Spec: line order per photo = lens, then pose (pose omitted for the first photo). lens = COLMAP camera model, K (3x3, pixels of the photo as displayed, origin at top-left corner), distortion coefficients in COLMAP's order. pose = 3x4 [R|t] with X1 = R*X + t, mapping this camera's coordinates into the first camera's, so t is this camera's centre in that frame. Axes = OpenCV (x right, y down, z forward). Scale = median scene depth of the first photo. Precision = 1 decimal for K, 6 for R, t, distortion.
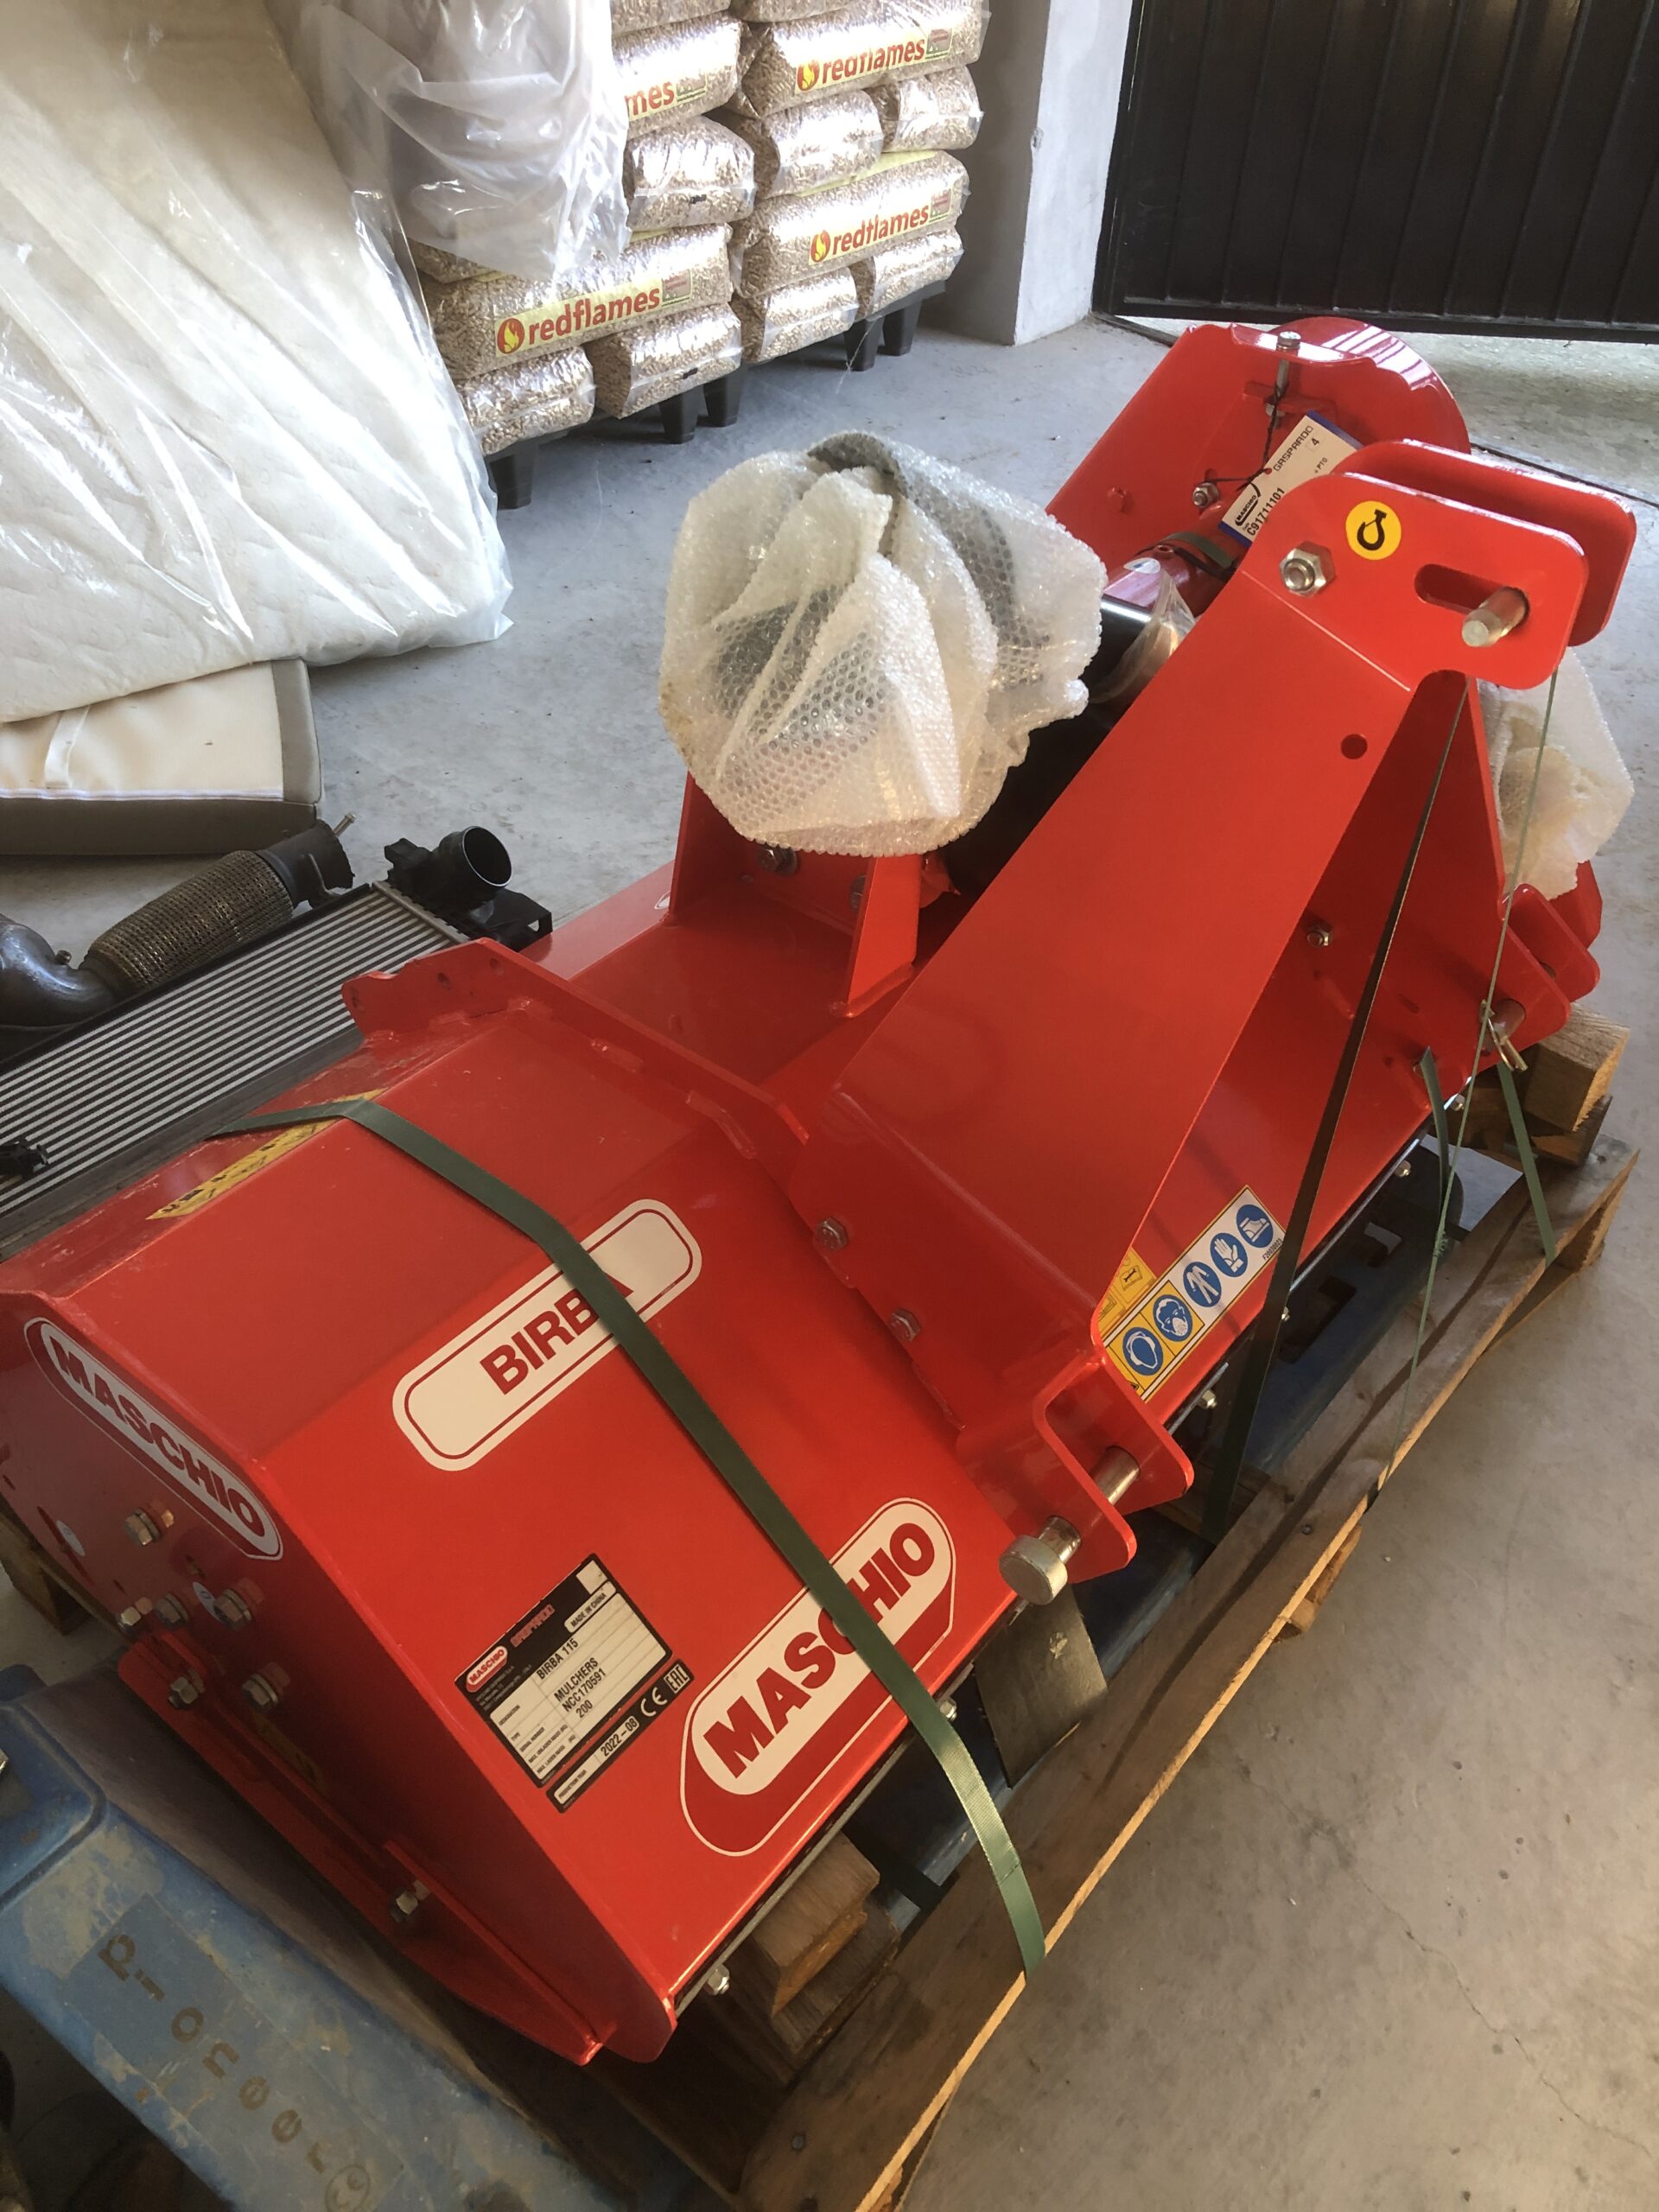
lens RADIAL K [[1812.4, 0, 852.2], [0, 1812.4, 1095.1], [0, 0, 1]] dist [0.034080, -0.021585]
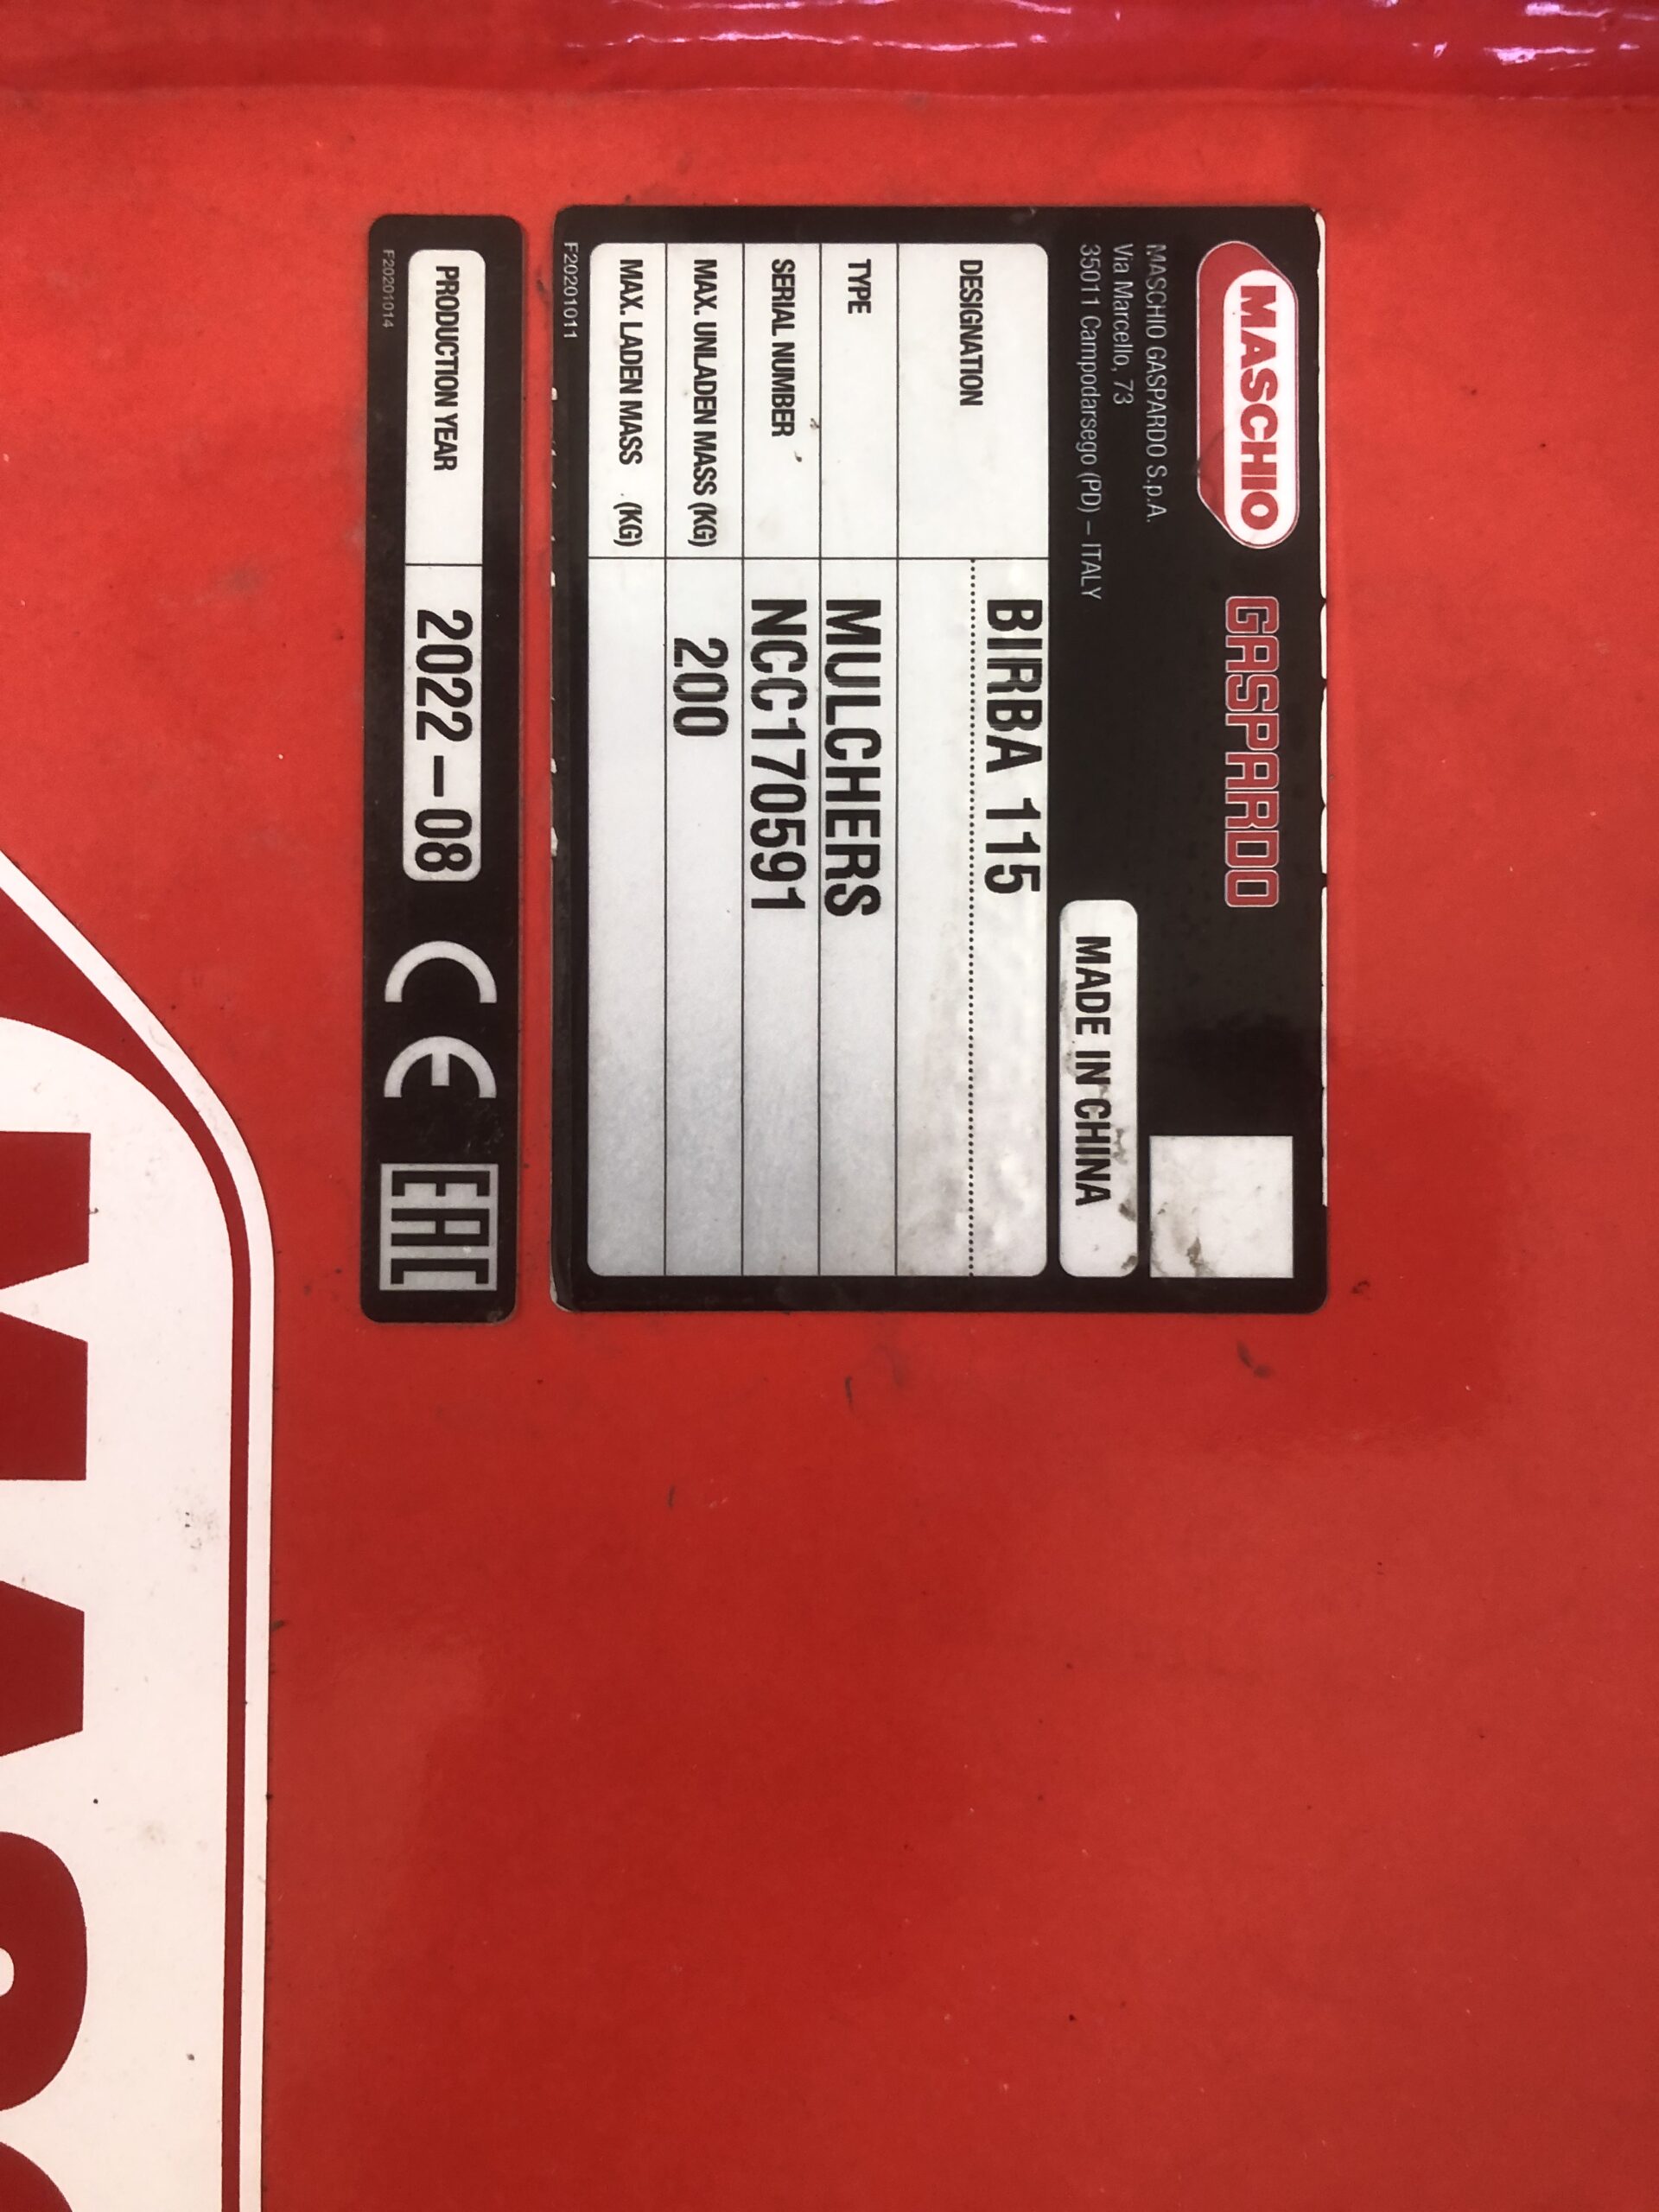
lens RADIAL K [[1812.4, 0, 823.6], [0, 1812.4, 1107.5], [0, 0, 1]] dist [0.034080, -0.021585]
pose [[-0.625370, 0.603449, -0.494733, -0.042181], [-0.780312, -0.479566, 0.401408, 0.230151], [0.004972, 0.637075, 0.770785, 0.860909]]
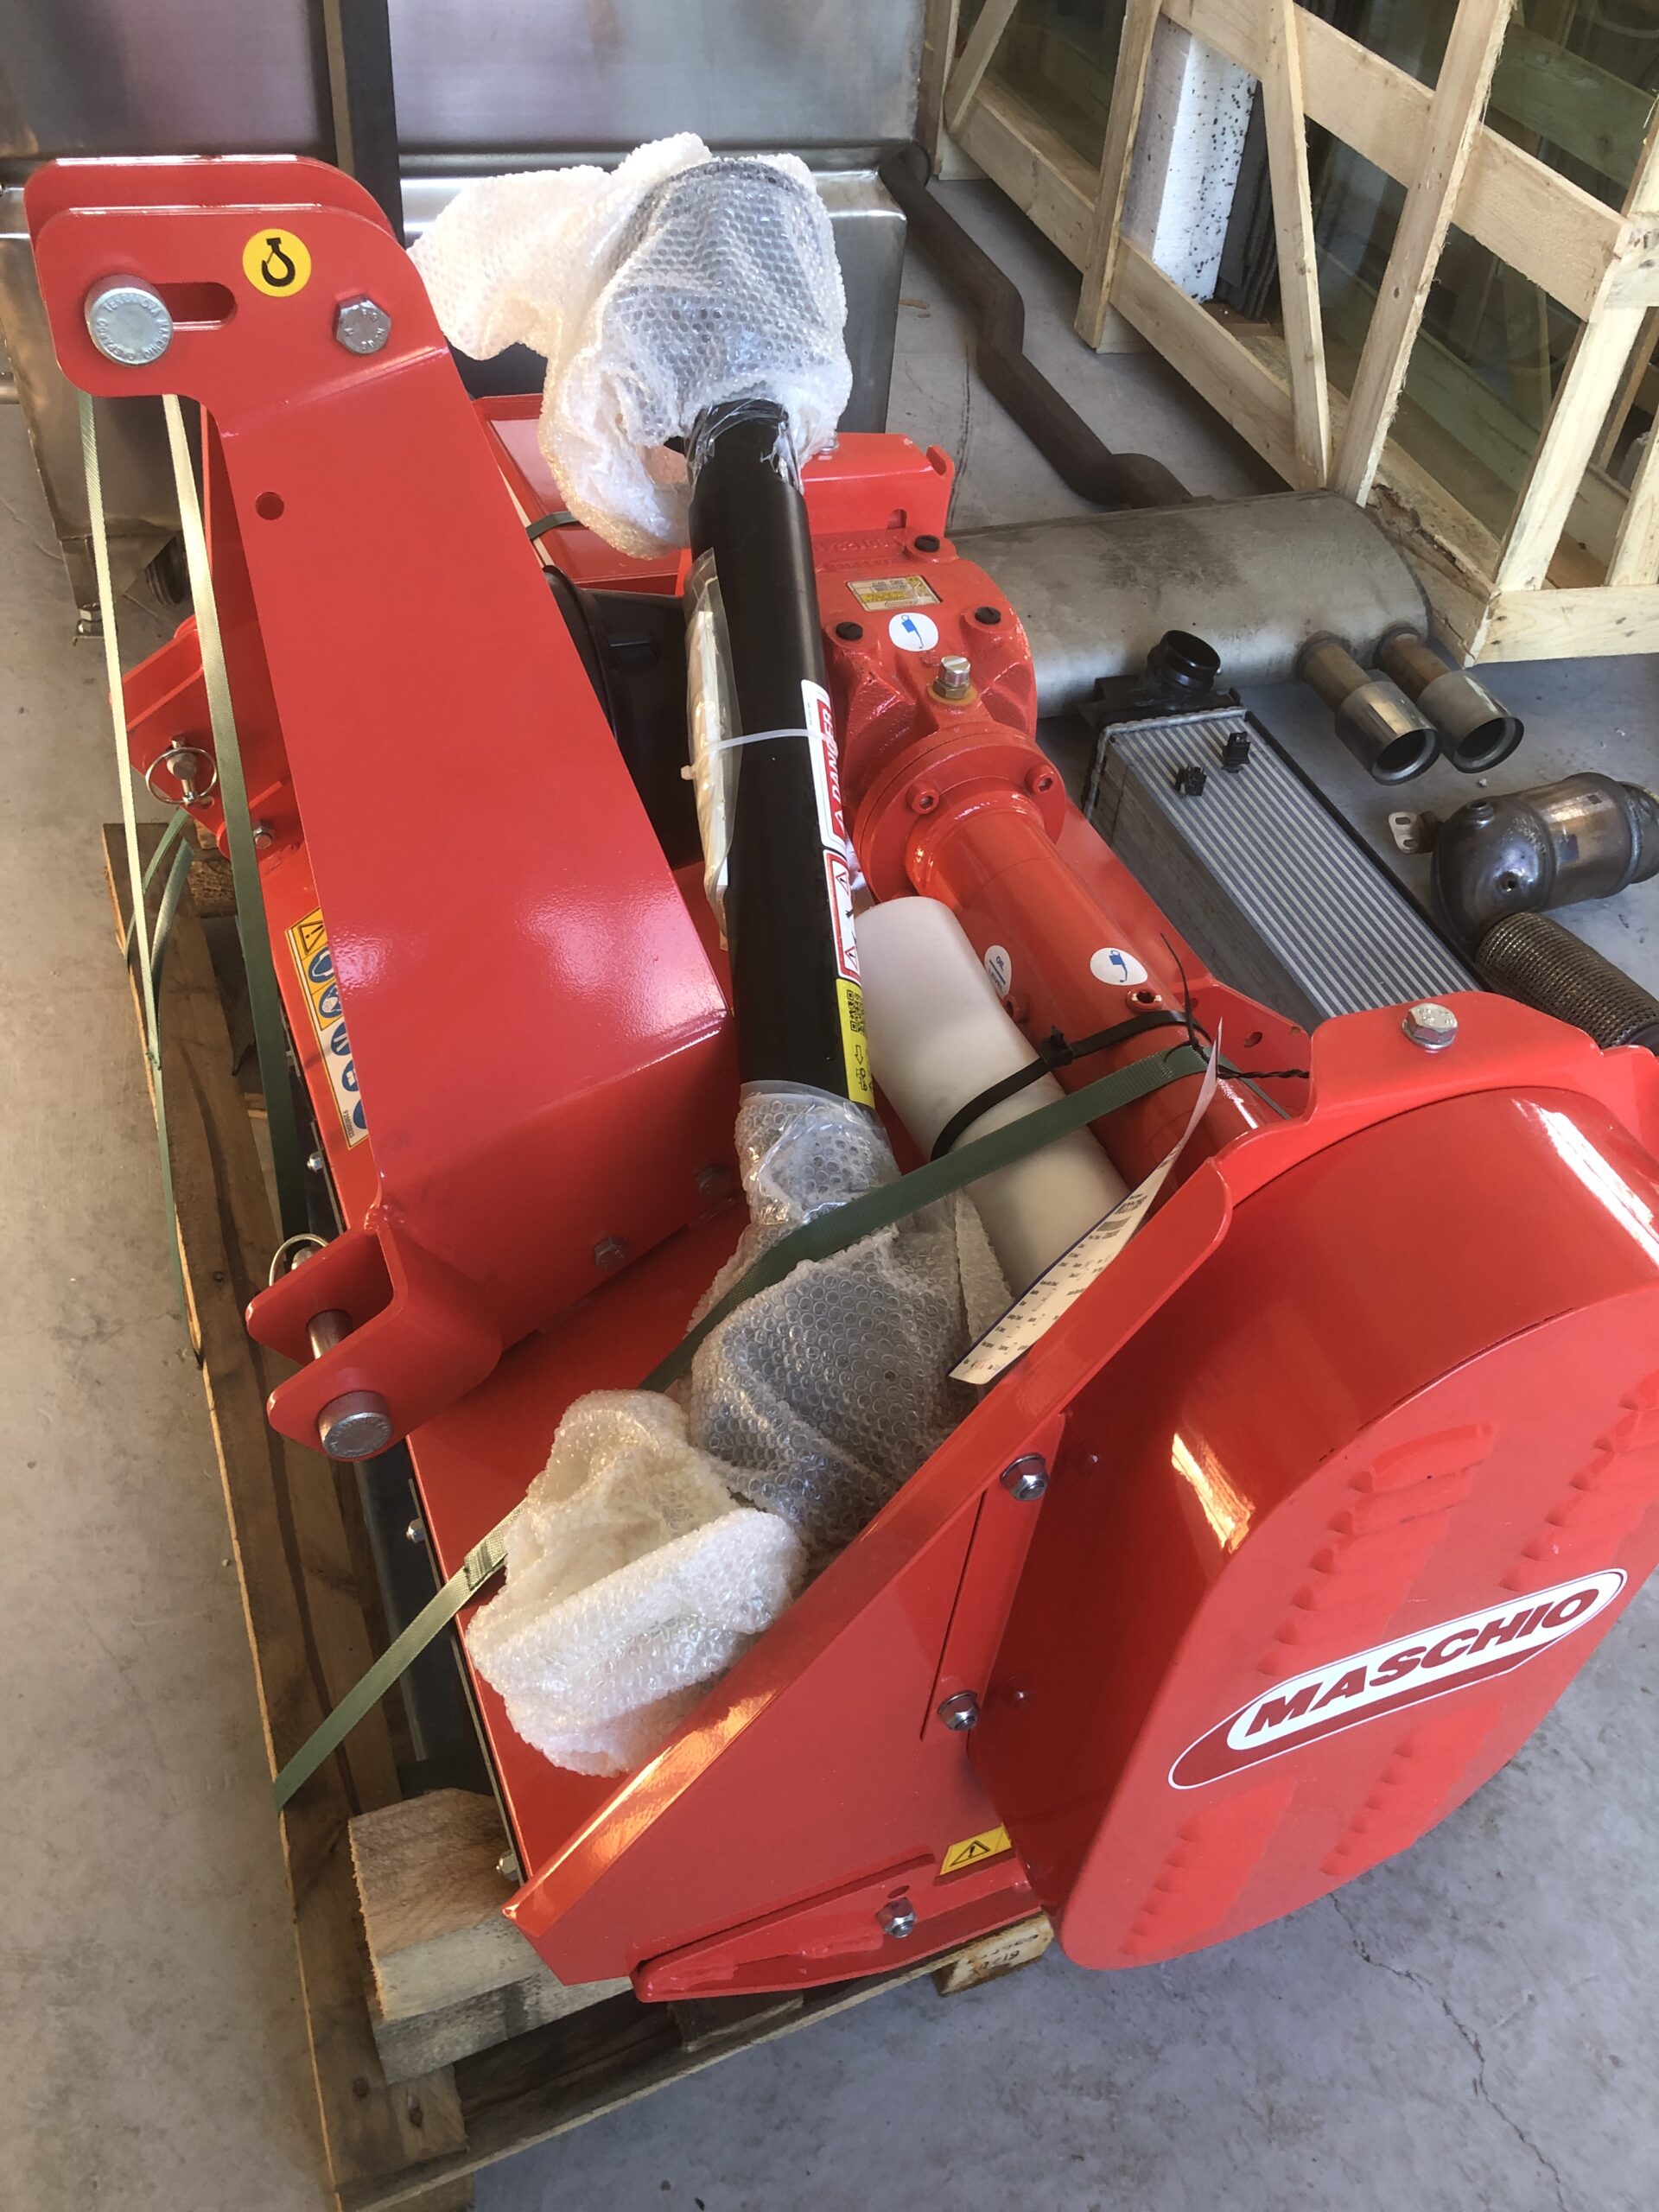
lens RADIAL K [[1812.4, 0, 845.3], [0, 1812.4, 1094.7], [0, 0, 1]] dist [0.034080, -0.021585]
pose [[-0.484603, 0.543013, -0.685782, 0.978426], [-0.652171, 0.298189, 0.696962, -0.969767], [0.582952, 0.784997, 0.209634, 1.257428]]
